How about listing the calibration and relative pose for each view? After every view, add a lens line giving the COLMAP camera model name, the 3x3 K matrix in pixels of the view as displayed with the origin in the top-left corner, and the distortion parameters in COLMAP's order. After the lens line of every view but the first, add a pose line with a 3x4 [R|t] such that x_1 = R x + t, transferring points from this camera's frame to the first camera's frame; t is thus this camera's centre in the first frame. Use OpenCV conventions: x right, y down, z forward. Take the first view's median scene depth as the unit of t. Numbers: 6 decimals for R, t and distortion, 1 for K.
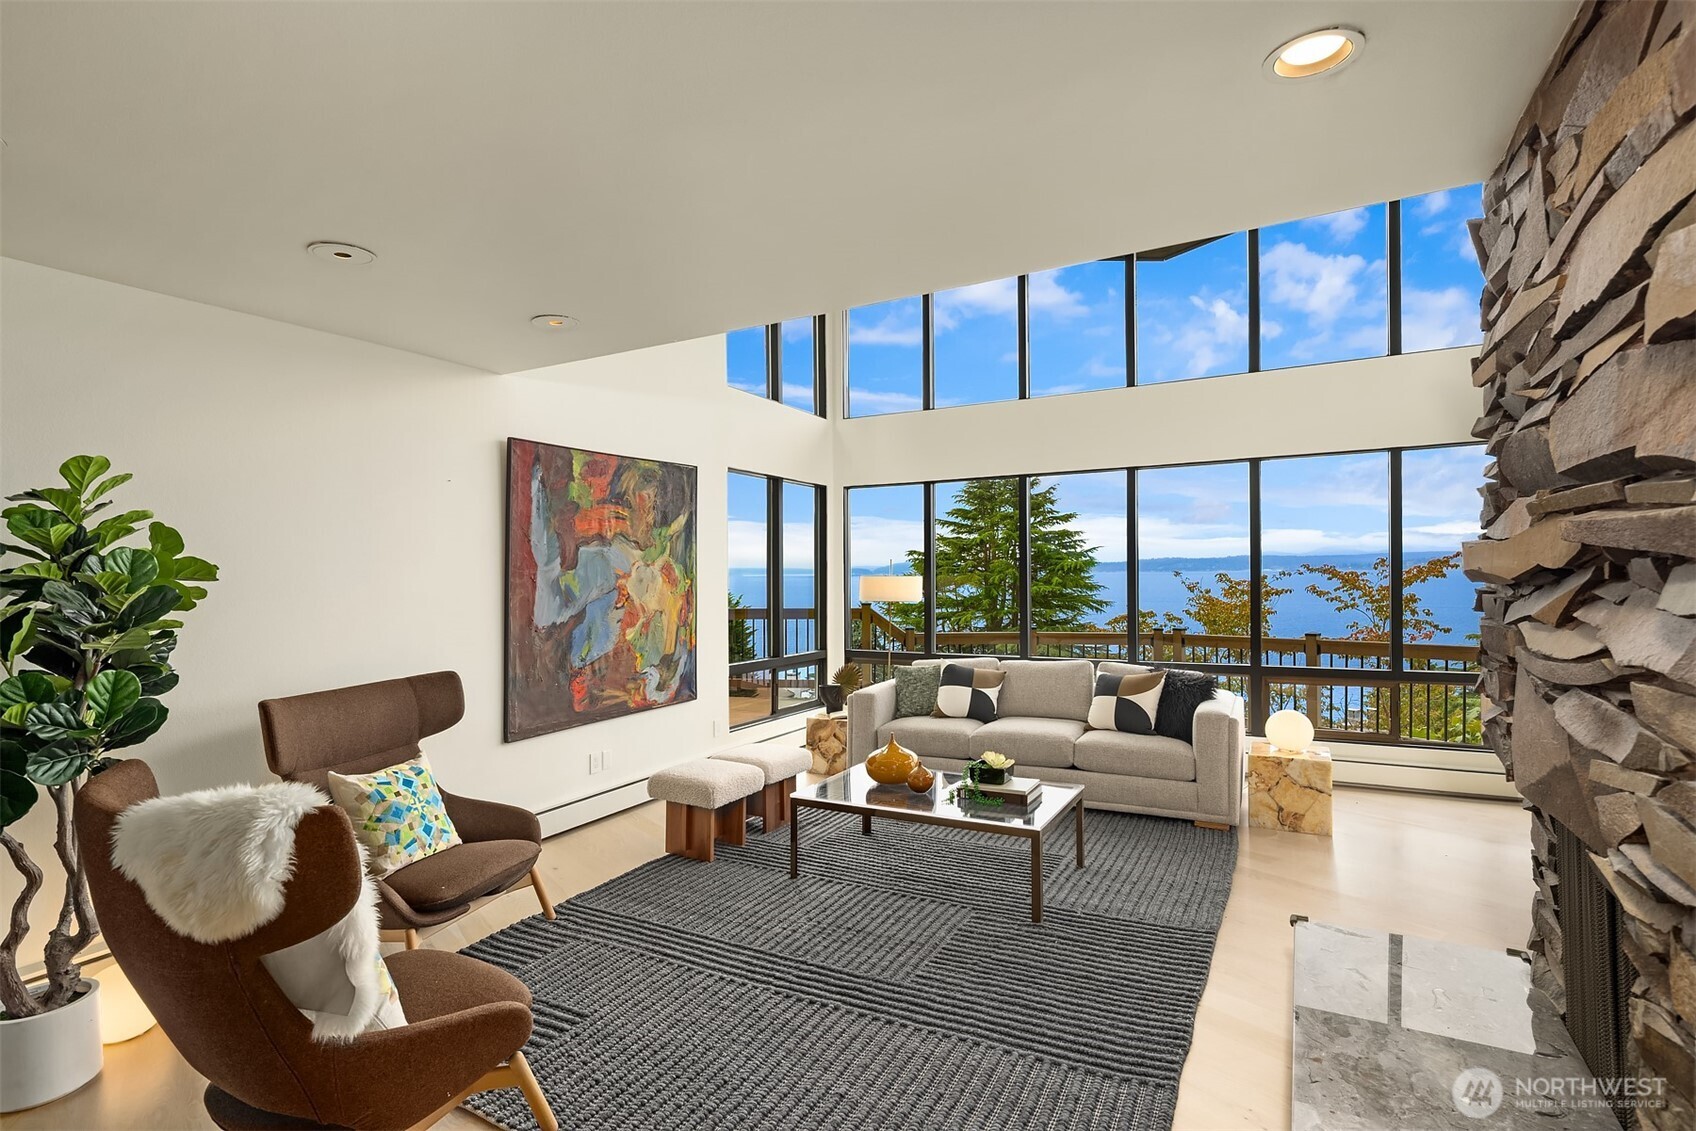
lens RADIAL K [[838.6, 0, 846.7], [0, 838.6, 583.4], [0, 0, 1]] dist [-0.002783, -0.000269]
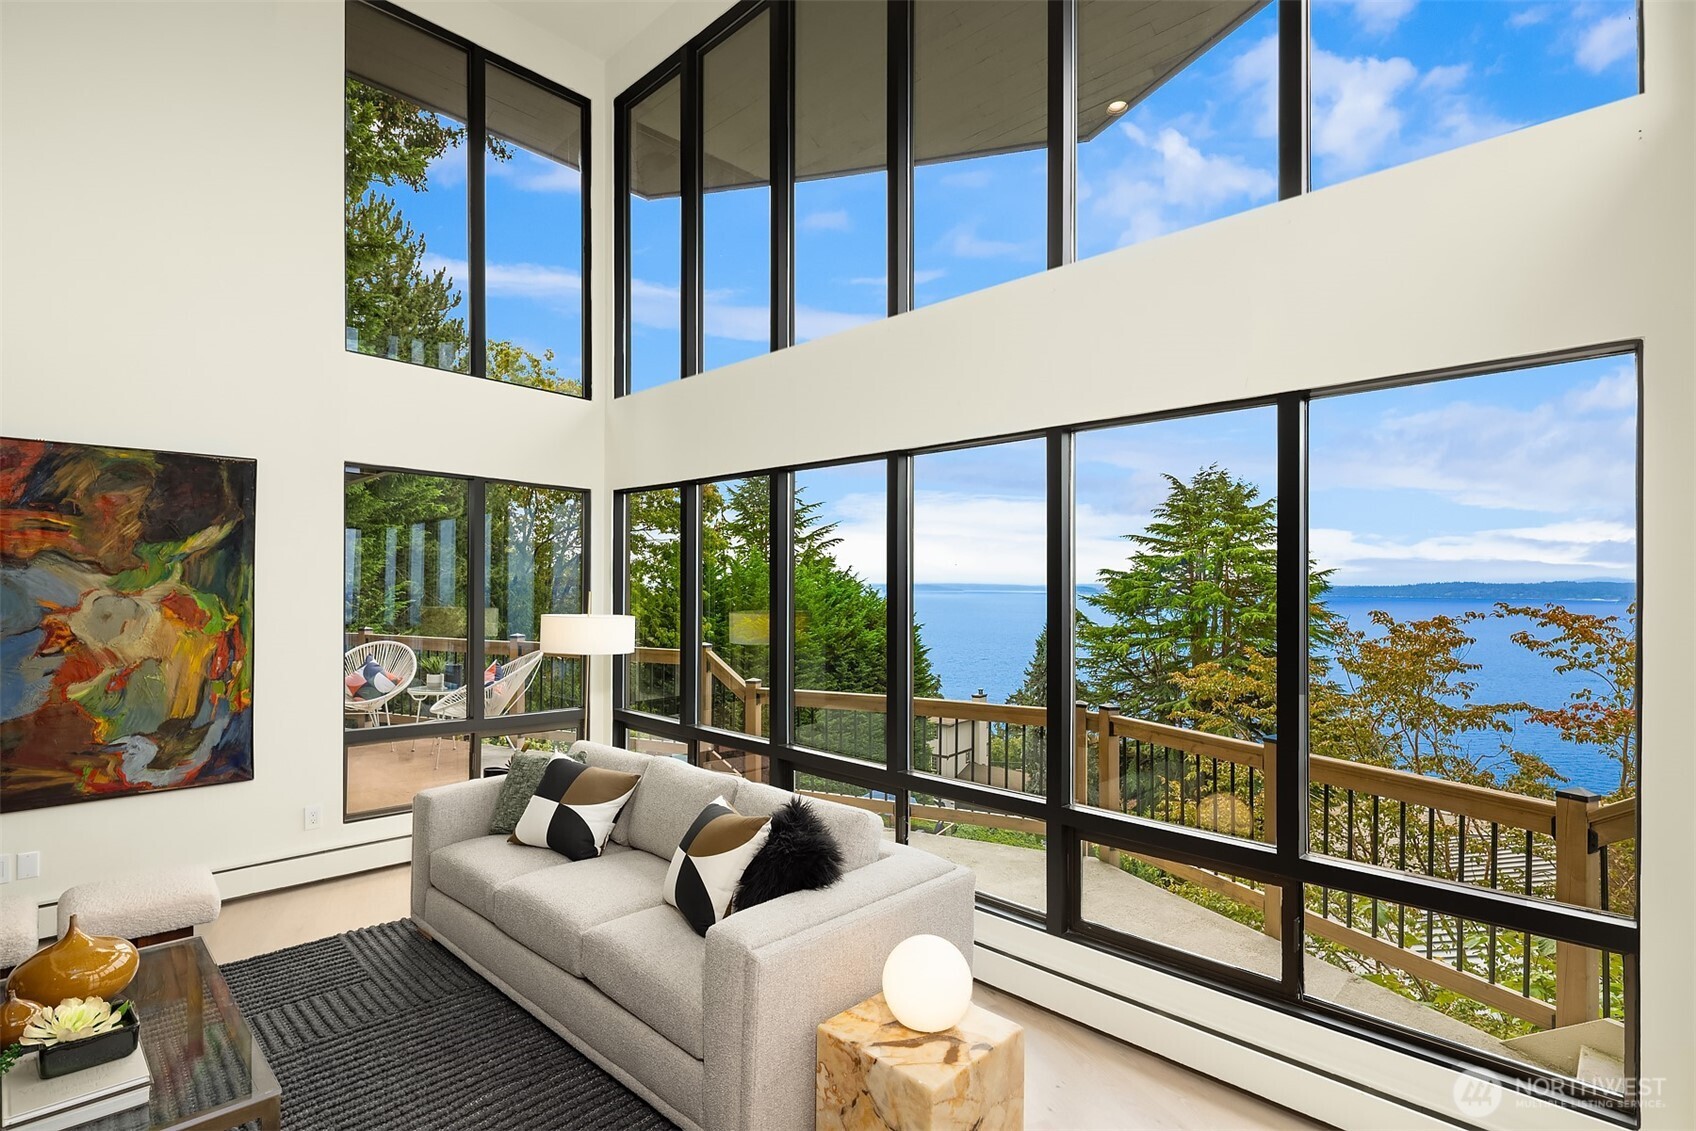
lens RADIAL K [[838.6, 0, 846.7], [0, 838.6, 583.4], [0, 0, 1]] dist [-0.002783, -0.000269]
pose [[0.956155, 0.014844, -0.292483, 0.548320], [-0.020898, 0.999627, -0.017587, -0.031032], [0.292113, 0.022929, 0.956109, 0.479495]]
